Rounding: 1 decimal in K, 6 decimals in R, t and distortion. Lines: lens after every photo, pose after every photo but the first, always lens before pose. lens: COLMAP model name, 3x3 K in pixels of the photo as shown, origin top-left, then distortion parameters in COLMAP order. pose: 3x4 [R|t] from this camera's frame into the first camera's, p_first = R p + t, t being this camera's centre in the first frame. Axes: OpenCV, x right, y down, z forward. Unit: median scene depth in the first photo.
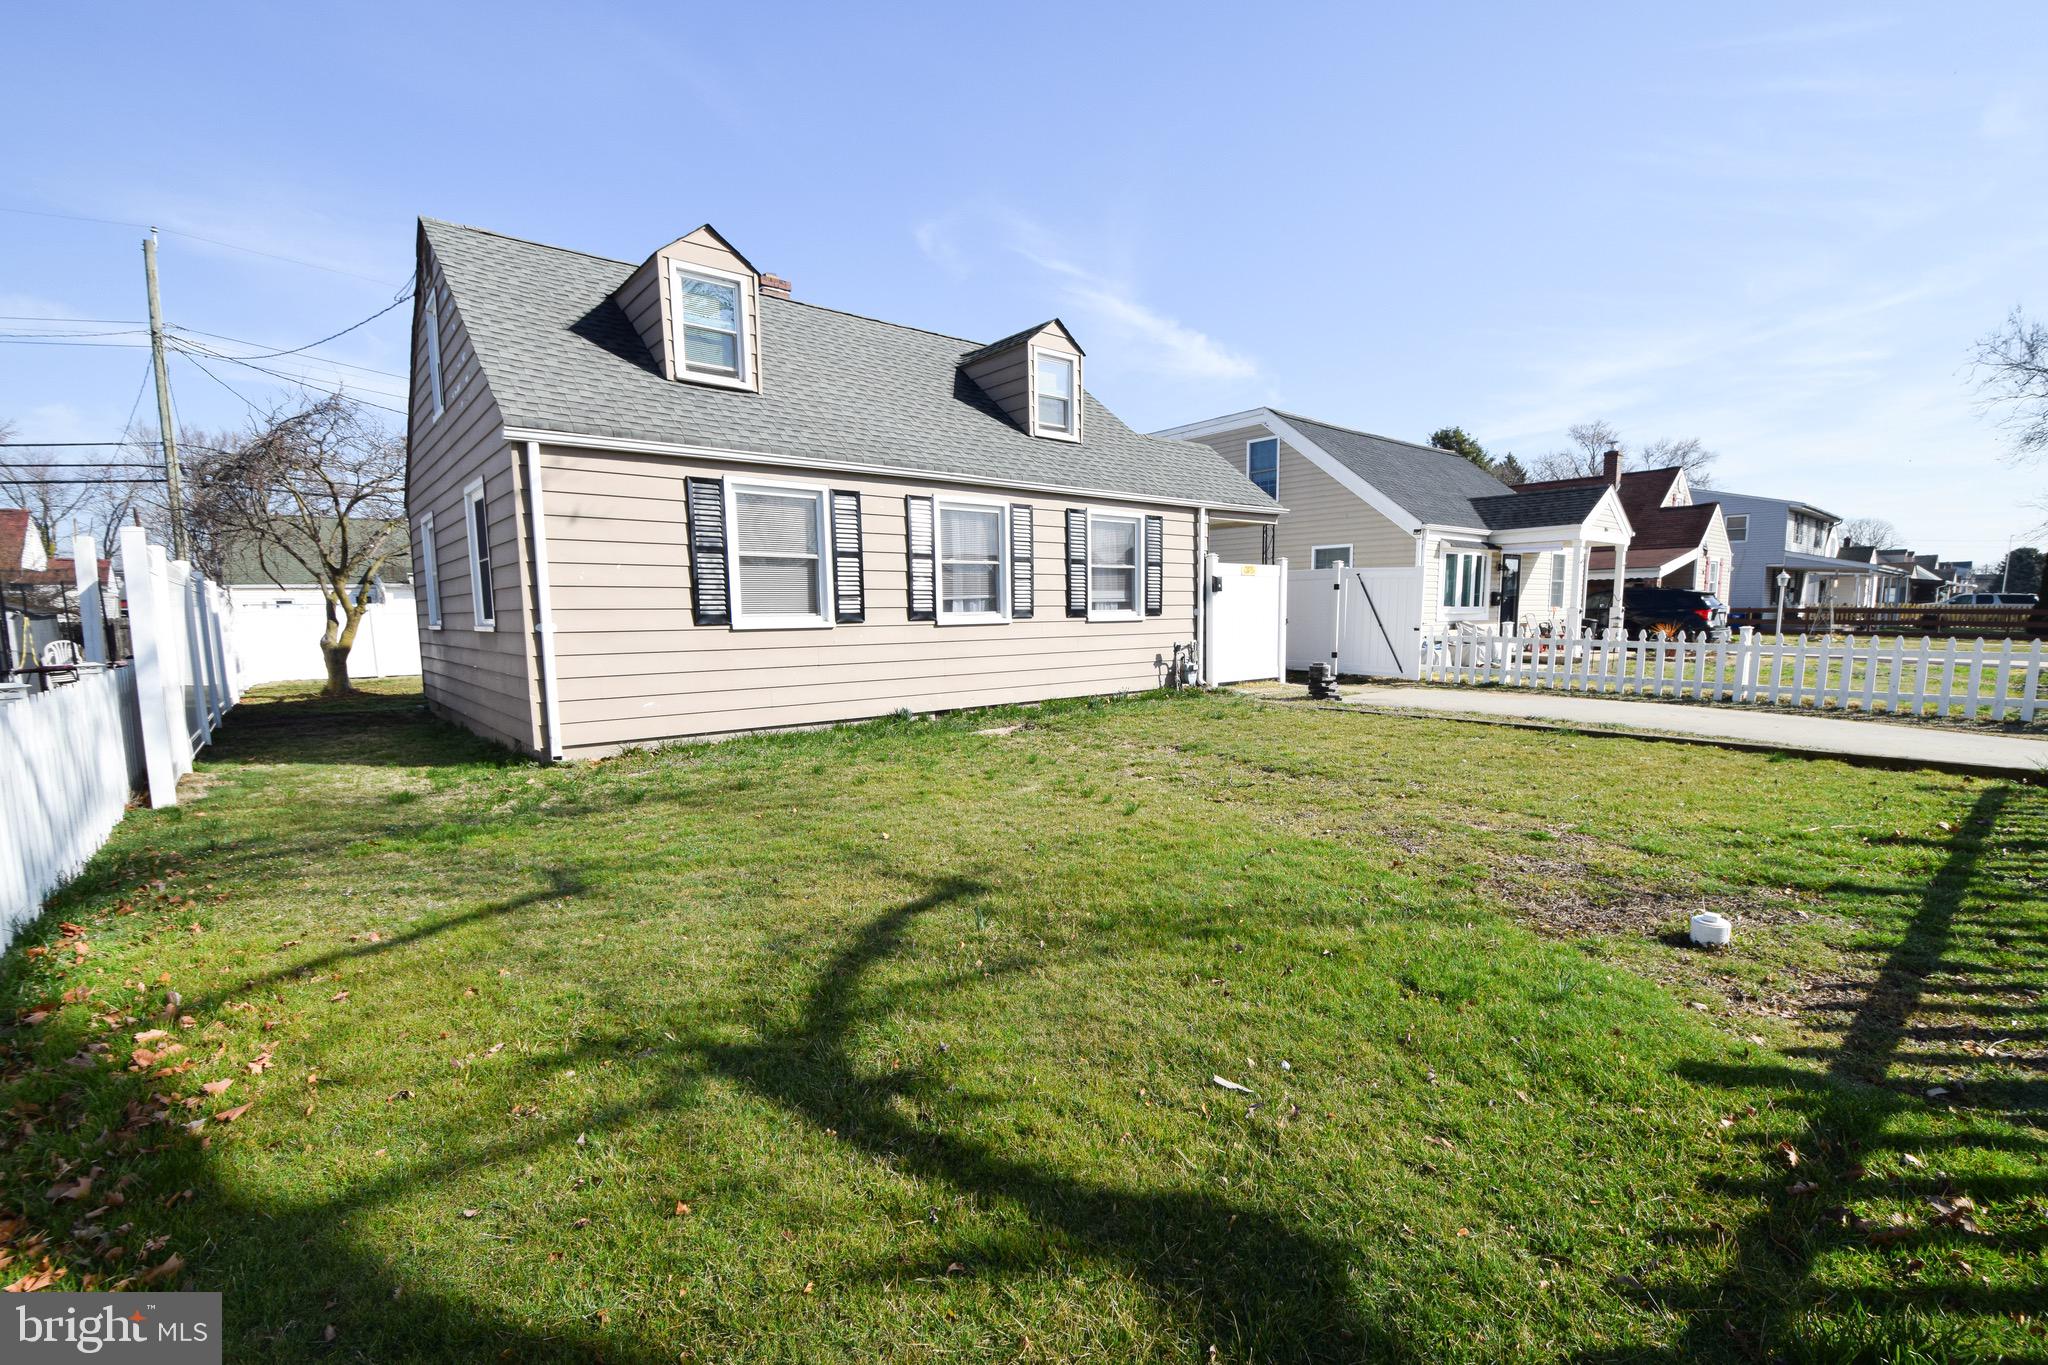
lens RADIAL K [[894.4, 0, 1050.0], [0, 894.4, 725.1], [0, 0, 1]] dist [0.009691, -0.019676]
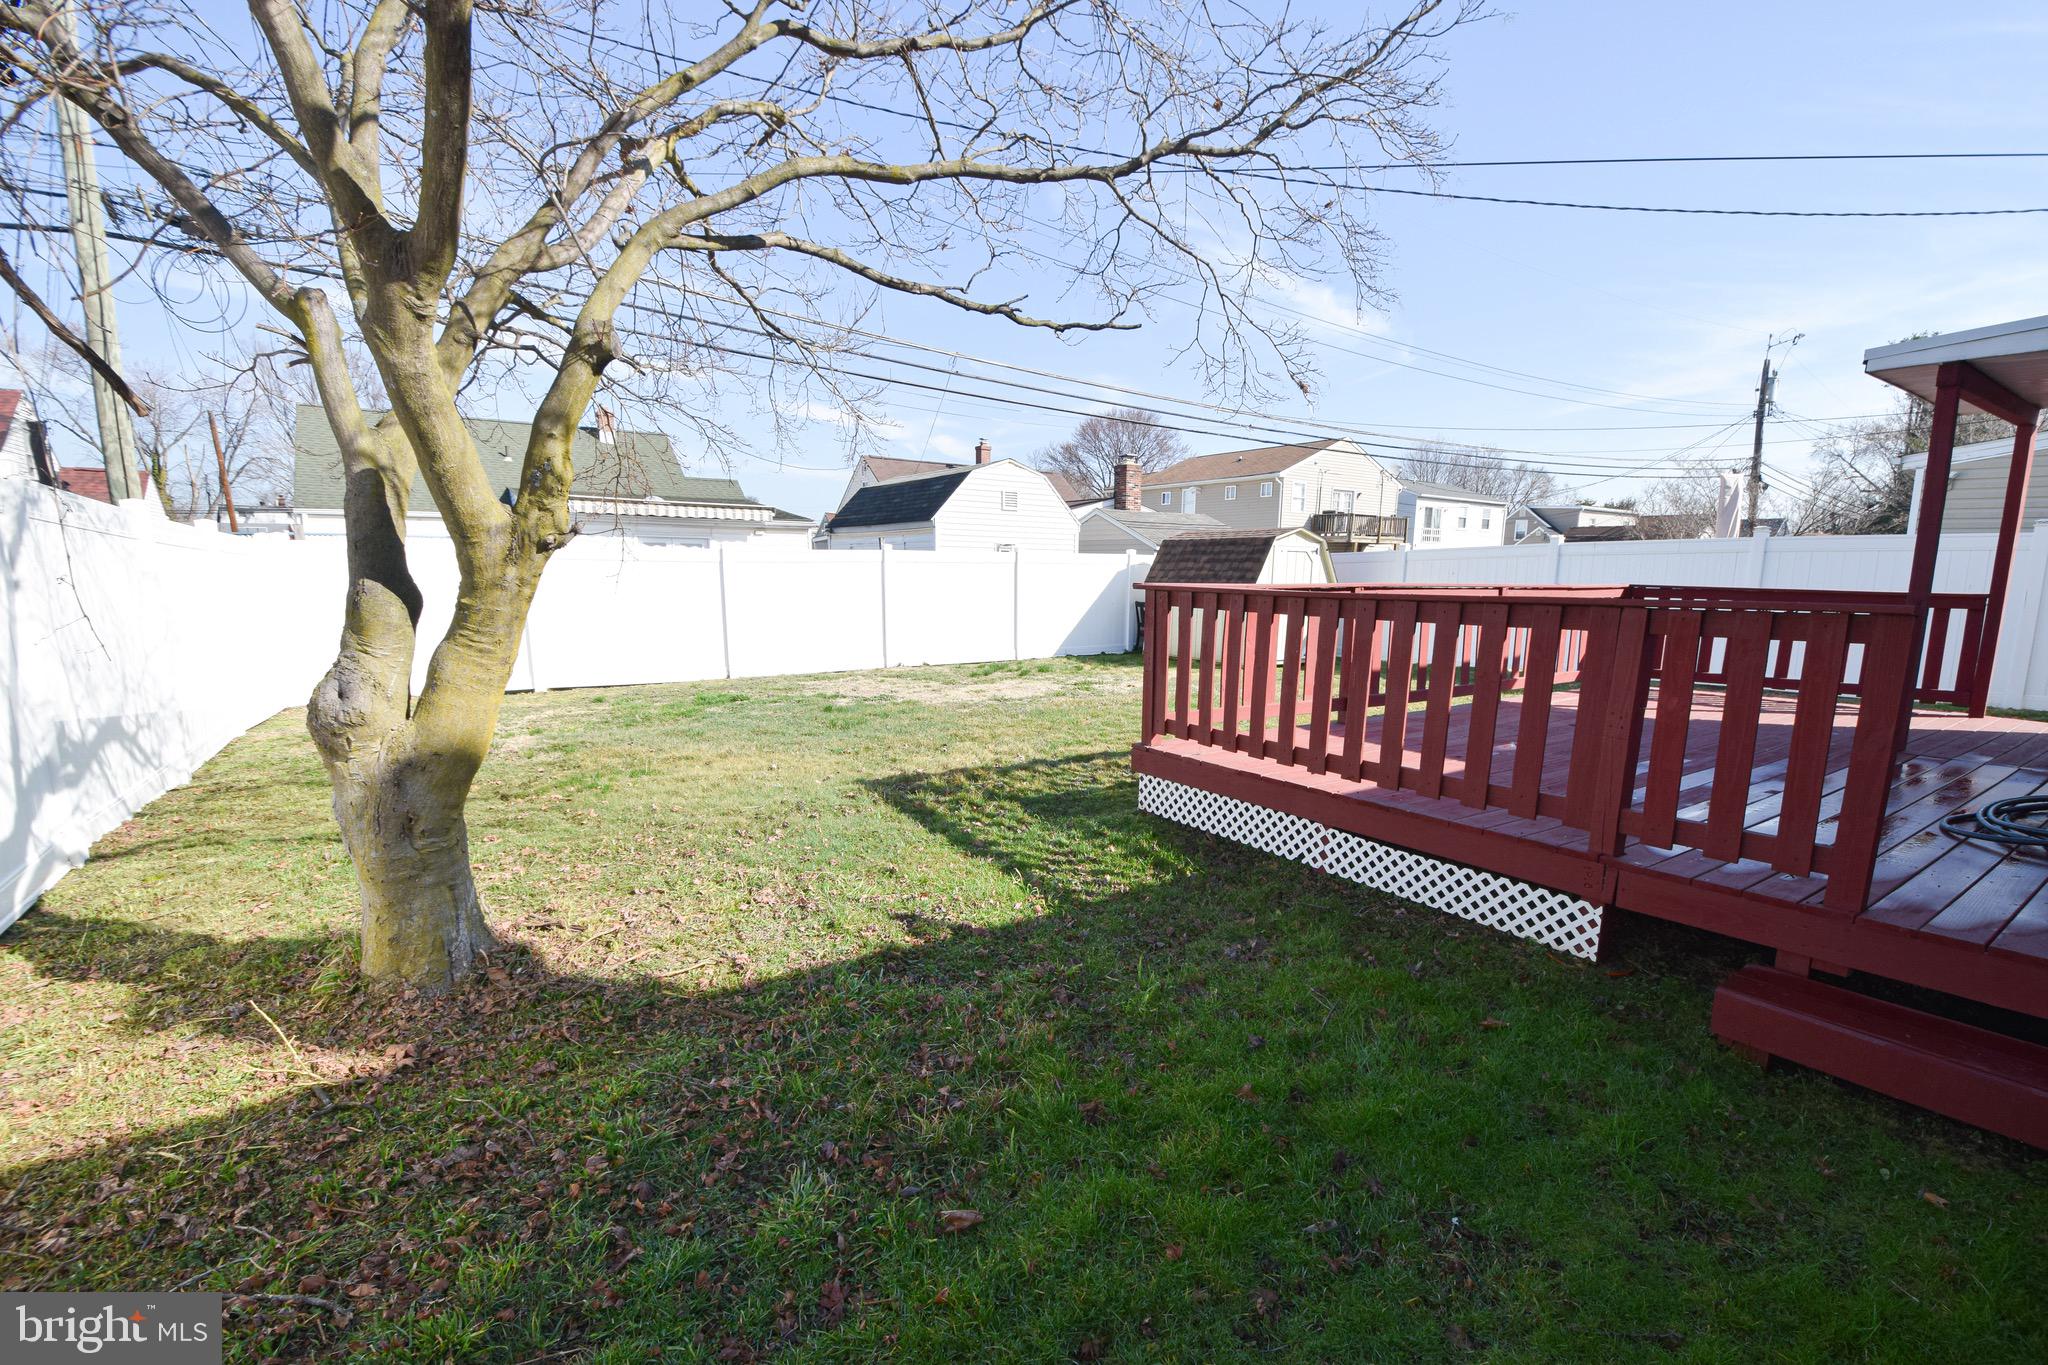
lens RADIAL K [[894.4, 0, 1050.0], [0, 894.4, 725.1], [0, 0, 1]] dist [0.009691, -0.019676]
pose [[0.994737, 0.034049, -0.096643, -0.786043], [-0.031462, 0.999108, 0.028167, -0.119285], [0.097516, -0.024978, 0.994920, 1.003093]]
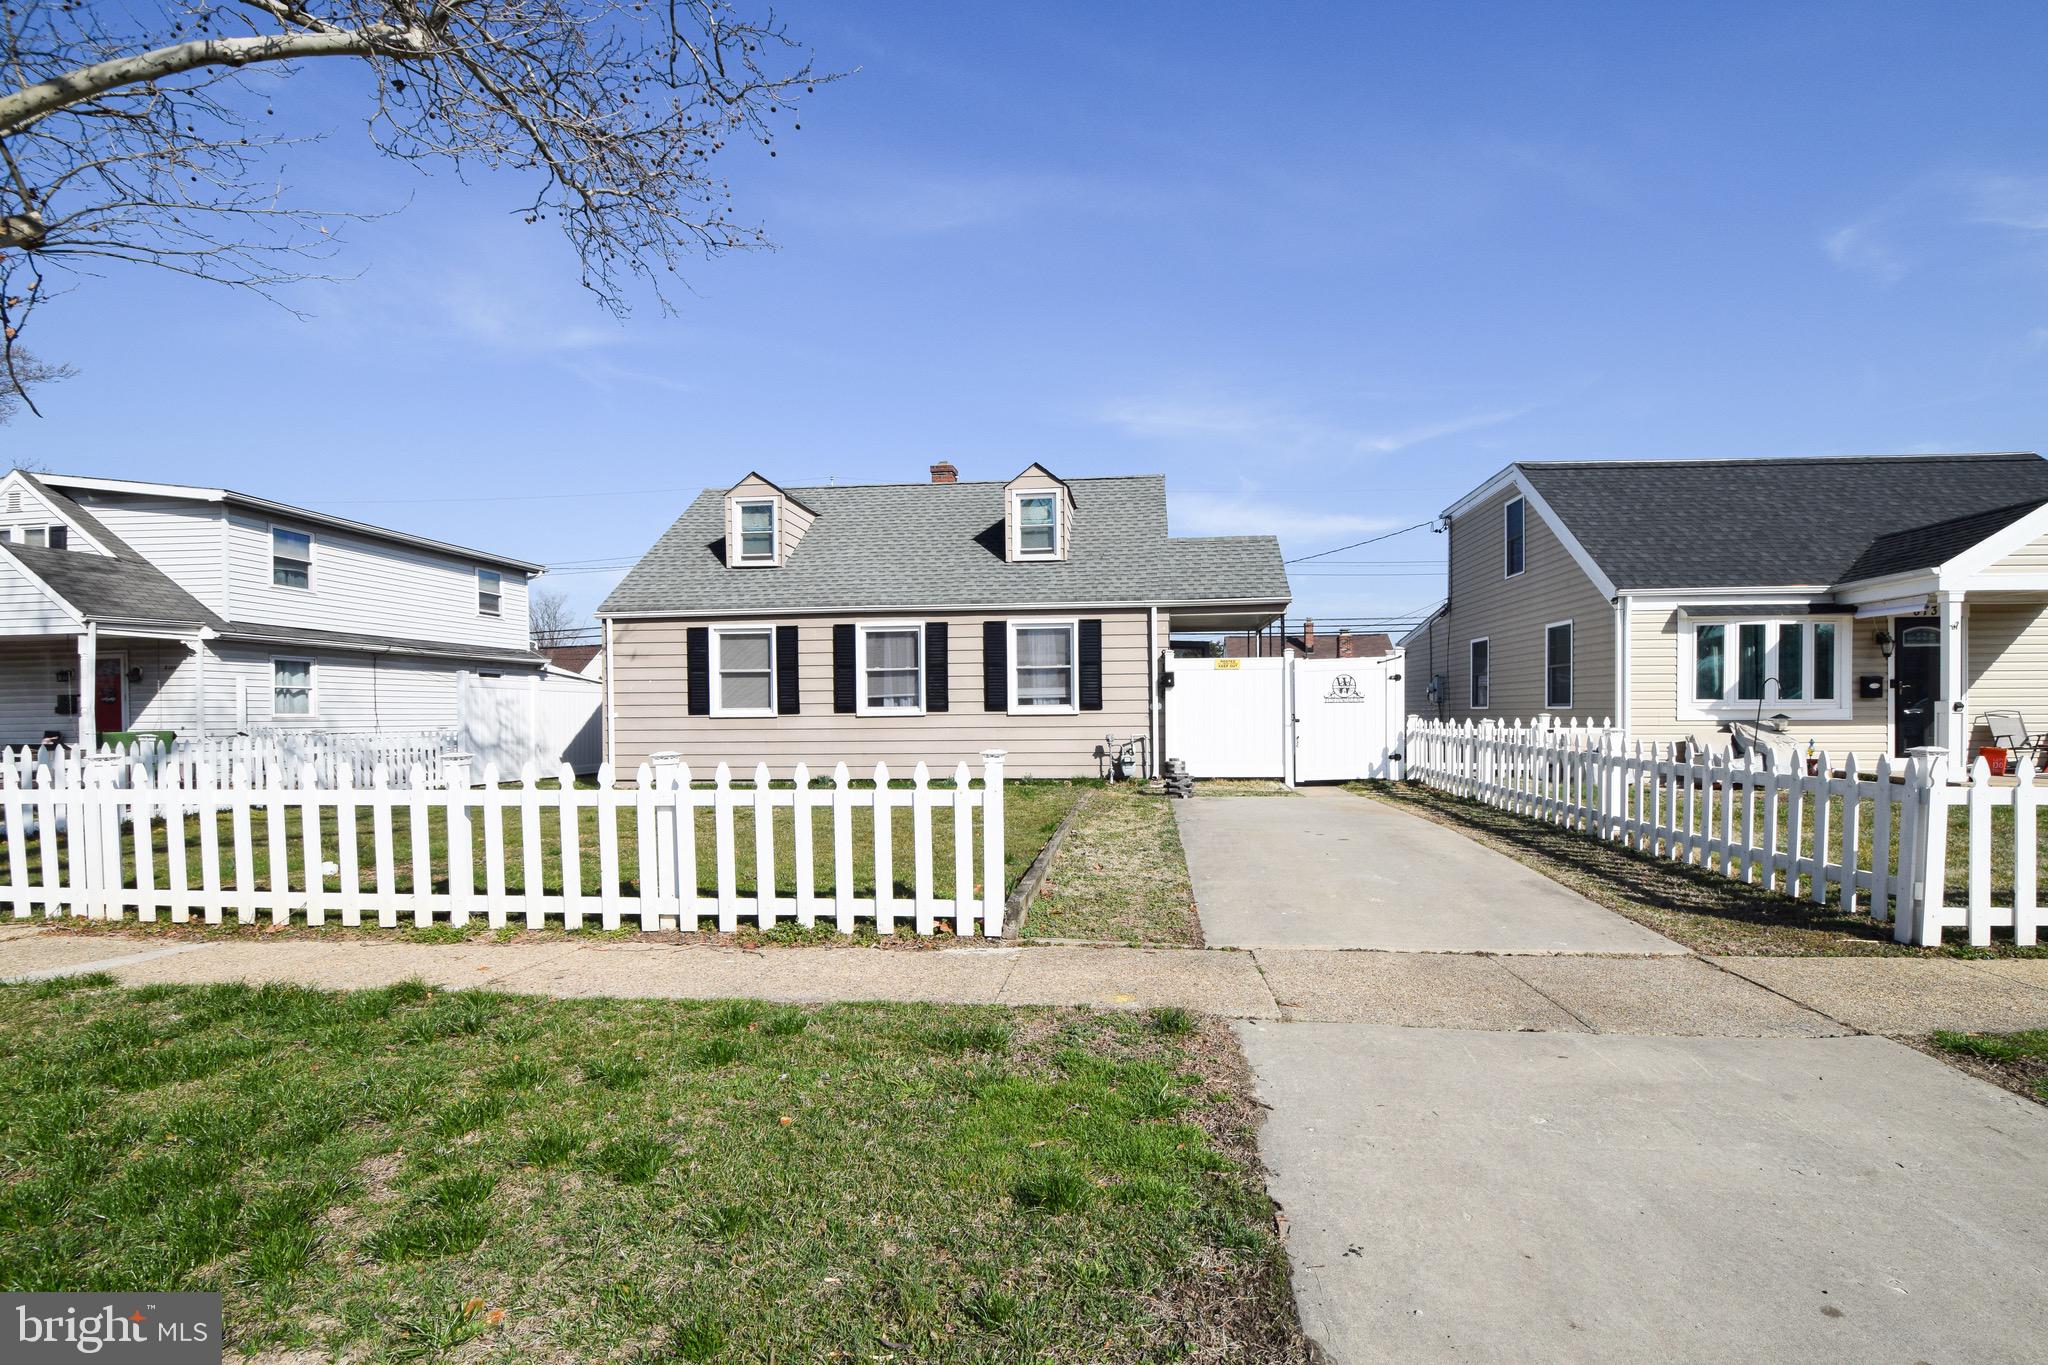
lens RADIAL K [[931.0, 0, 1052.6], [0, 931.0, 724.6], [0, 0, 1]] dist [0.016188, -0.027170]
pose [[0.693803, 0.013016, -0.720048, 0.876918], [-0.090458, 0.993493, -0.069201, -0.022265], [0.714462, 0.113146, 0.690466, 0.188460]]
